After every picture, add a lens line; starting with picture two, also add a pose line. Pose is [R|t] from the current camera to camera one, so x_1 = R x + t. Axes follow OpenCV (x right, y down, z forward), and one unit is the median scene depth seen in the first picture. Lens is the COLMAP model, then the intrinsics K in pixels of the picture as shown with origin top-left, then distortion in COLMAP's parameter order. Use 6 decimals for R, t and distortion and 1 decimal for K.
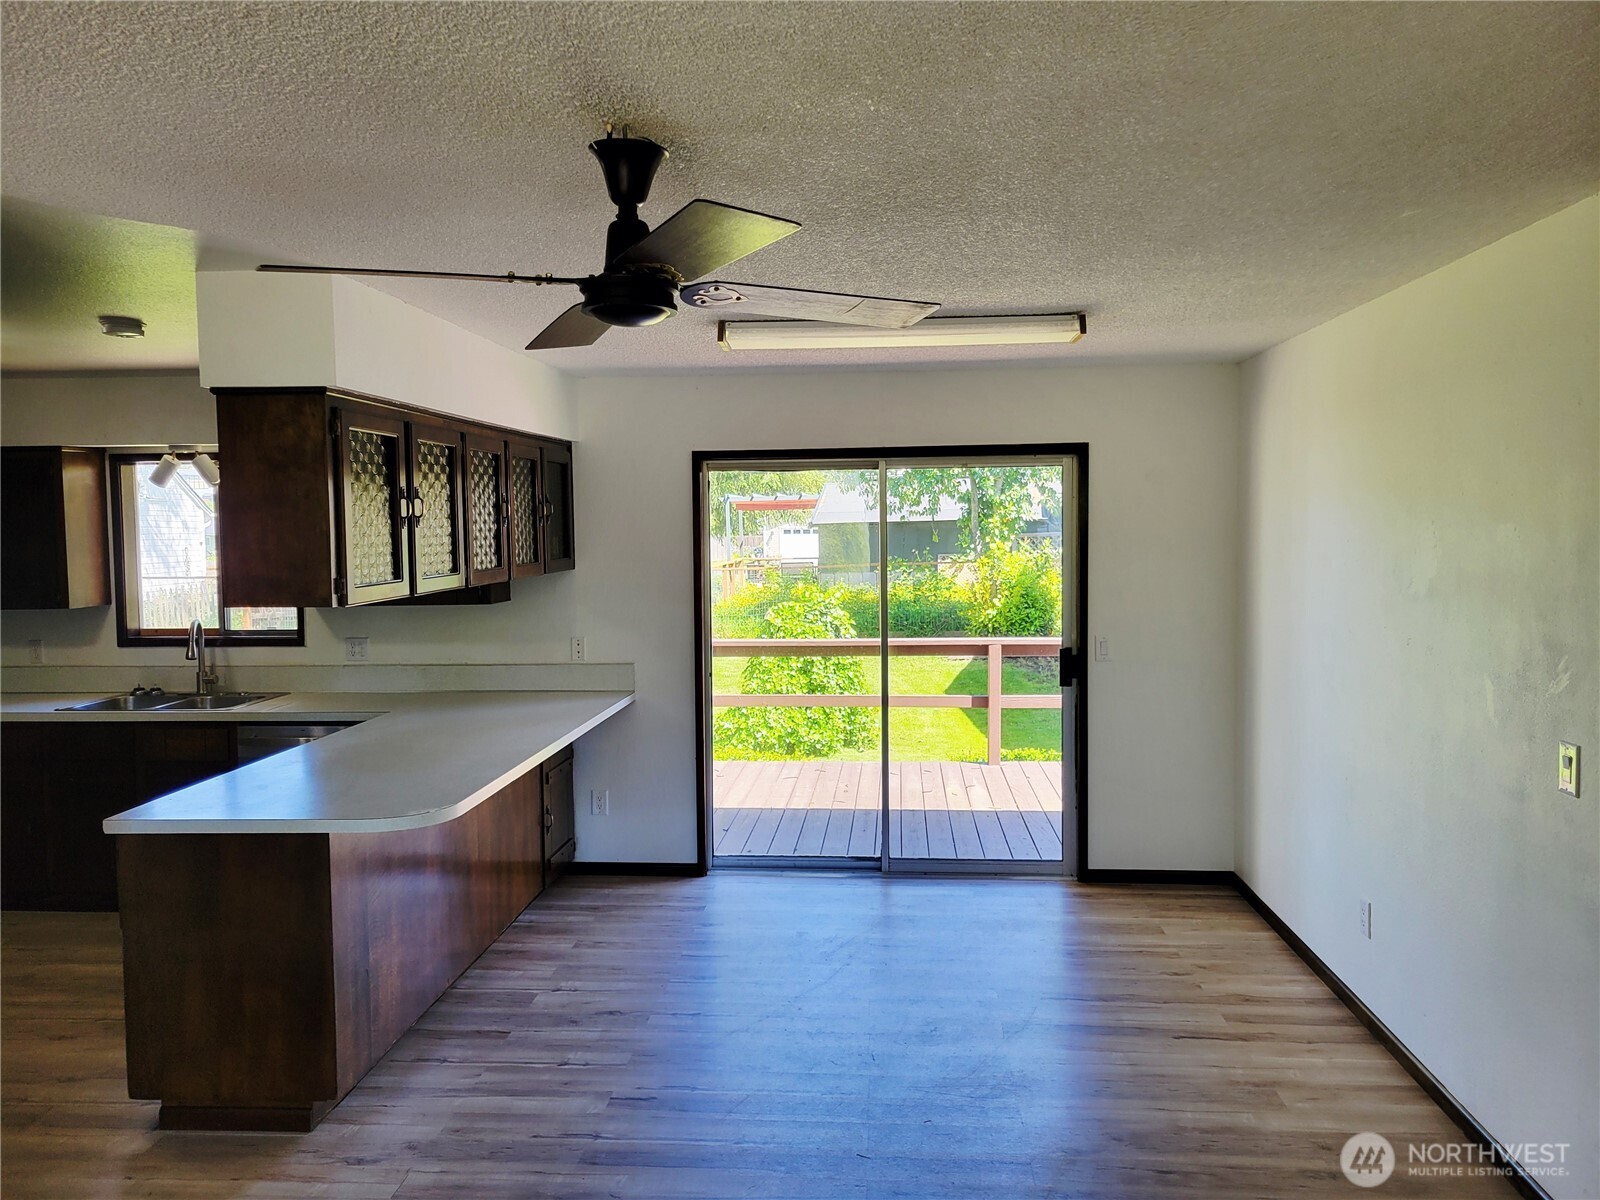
lens RADIAL K [[1204.4, 0, 799.5], [0, 1204.4, 596.3], [0, 0, 1]] dist [0.050851, -0.031660]
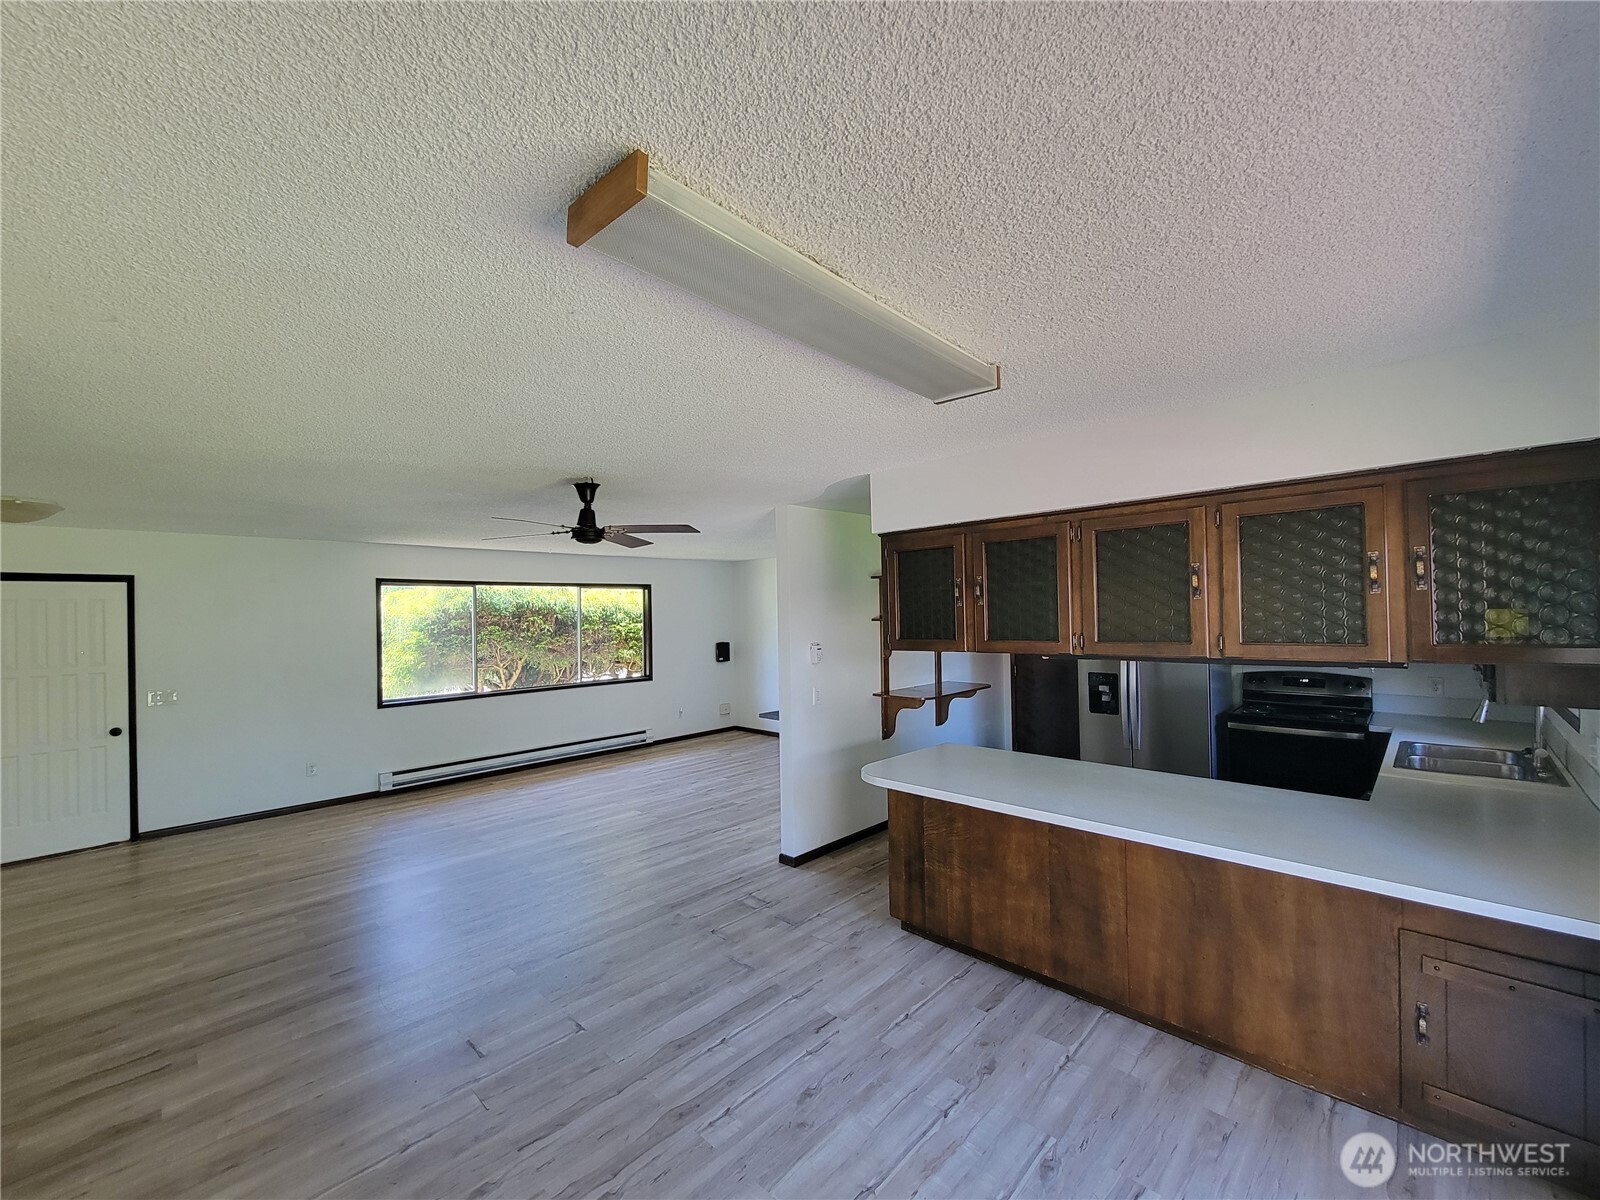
lens RADIAL K [[645.4, 0, 792.7], [0, 645.4, 607.9], [0, 0, 1]] dist [-0.001632, -0.000279]
pose [[-0.639649, 0.014636, -0.768528, 0.353920], [-0.020912, 0.999117, 0.036432, -0.066547], [0.768383, 0.039375, -0.638778, 1.141418]]
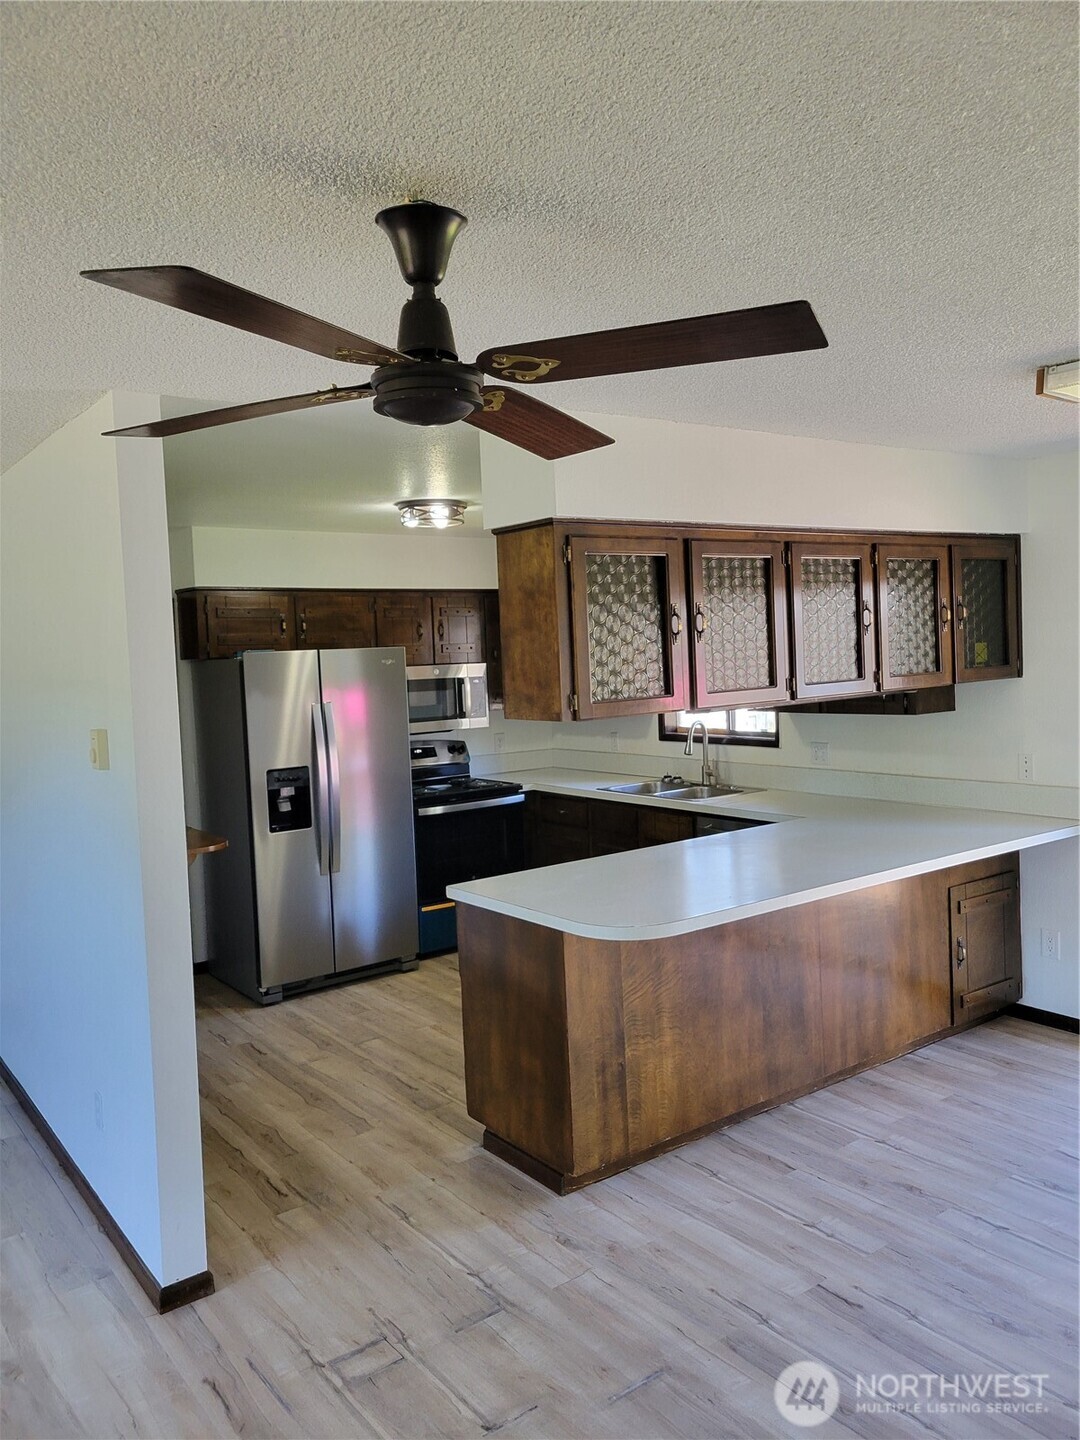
lens RADIAL K [[1084.0, 0, 537.1], [0, 1084.0, 711.0], [0, 0, 1]] dist [0.050851, -0.031660]
pose [[0.653096, 0.024040, -0.756894, 0.246651], [-0.009970, 0.999682, 0.023148, -0.016658], [0.757210, -0.007572, 0.653128, 0.263145]]
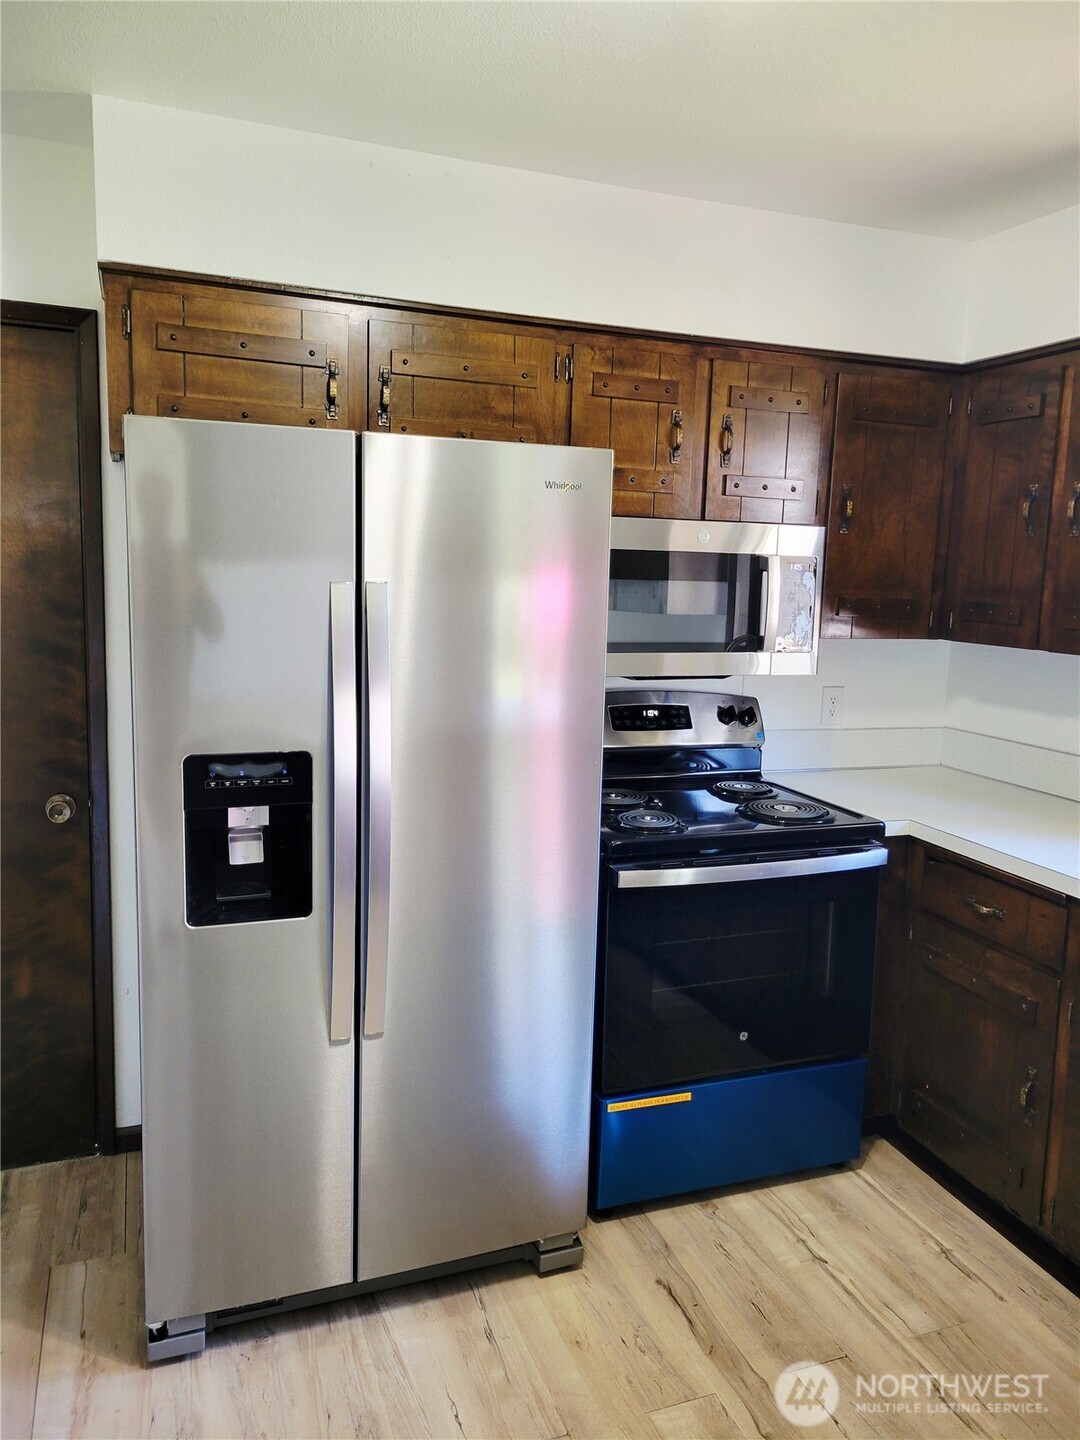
lens RADIAL K [[1084.0, 0, 552.2], [0, 1084.0, 715.1], [0, 0, 1]] dist [0.050851, -0.031660]
pose [[0.424054, 0.148326, -0.893408, -0.405647], [-0.086424, 0.988622, 0.123113, -0.002692], [0.901504, 0.025005, 0.432048, 0.762963]]
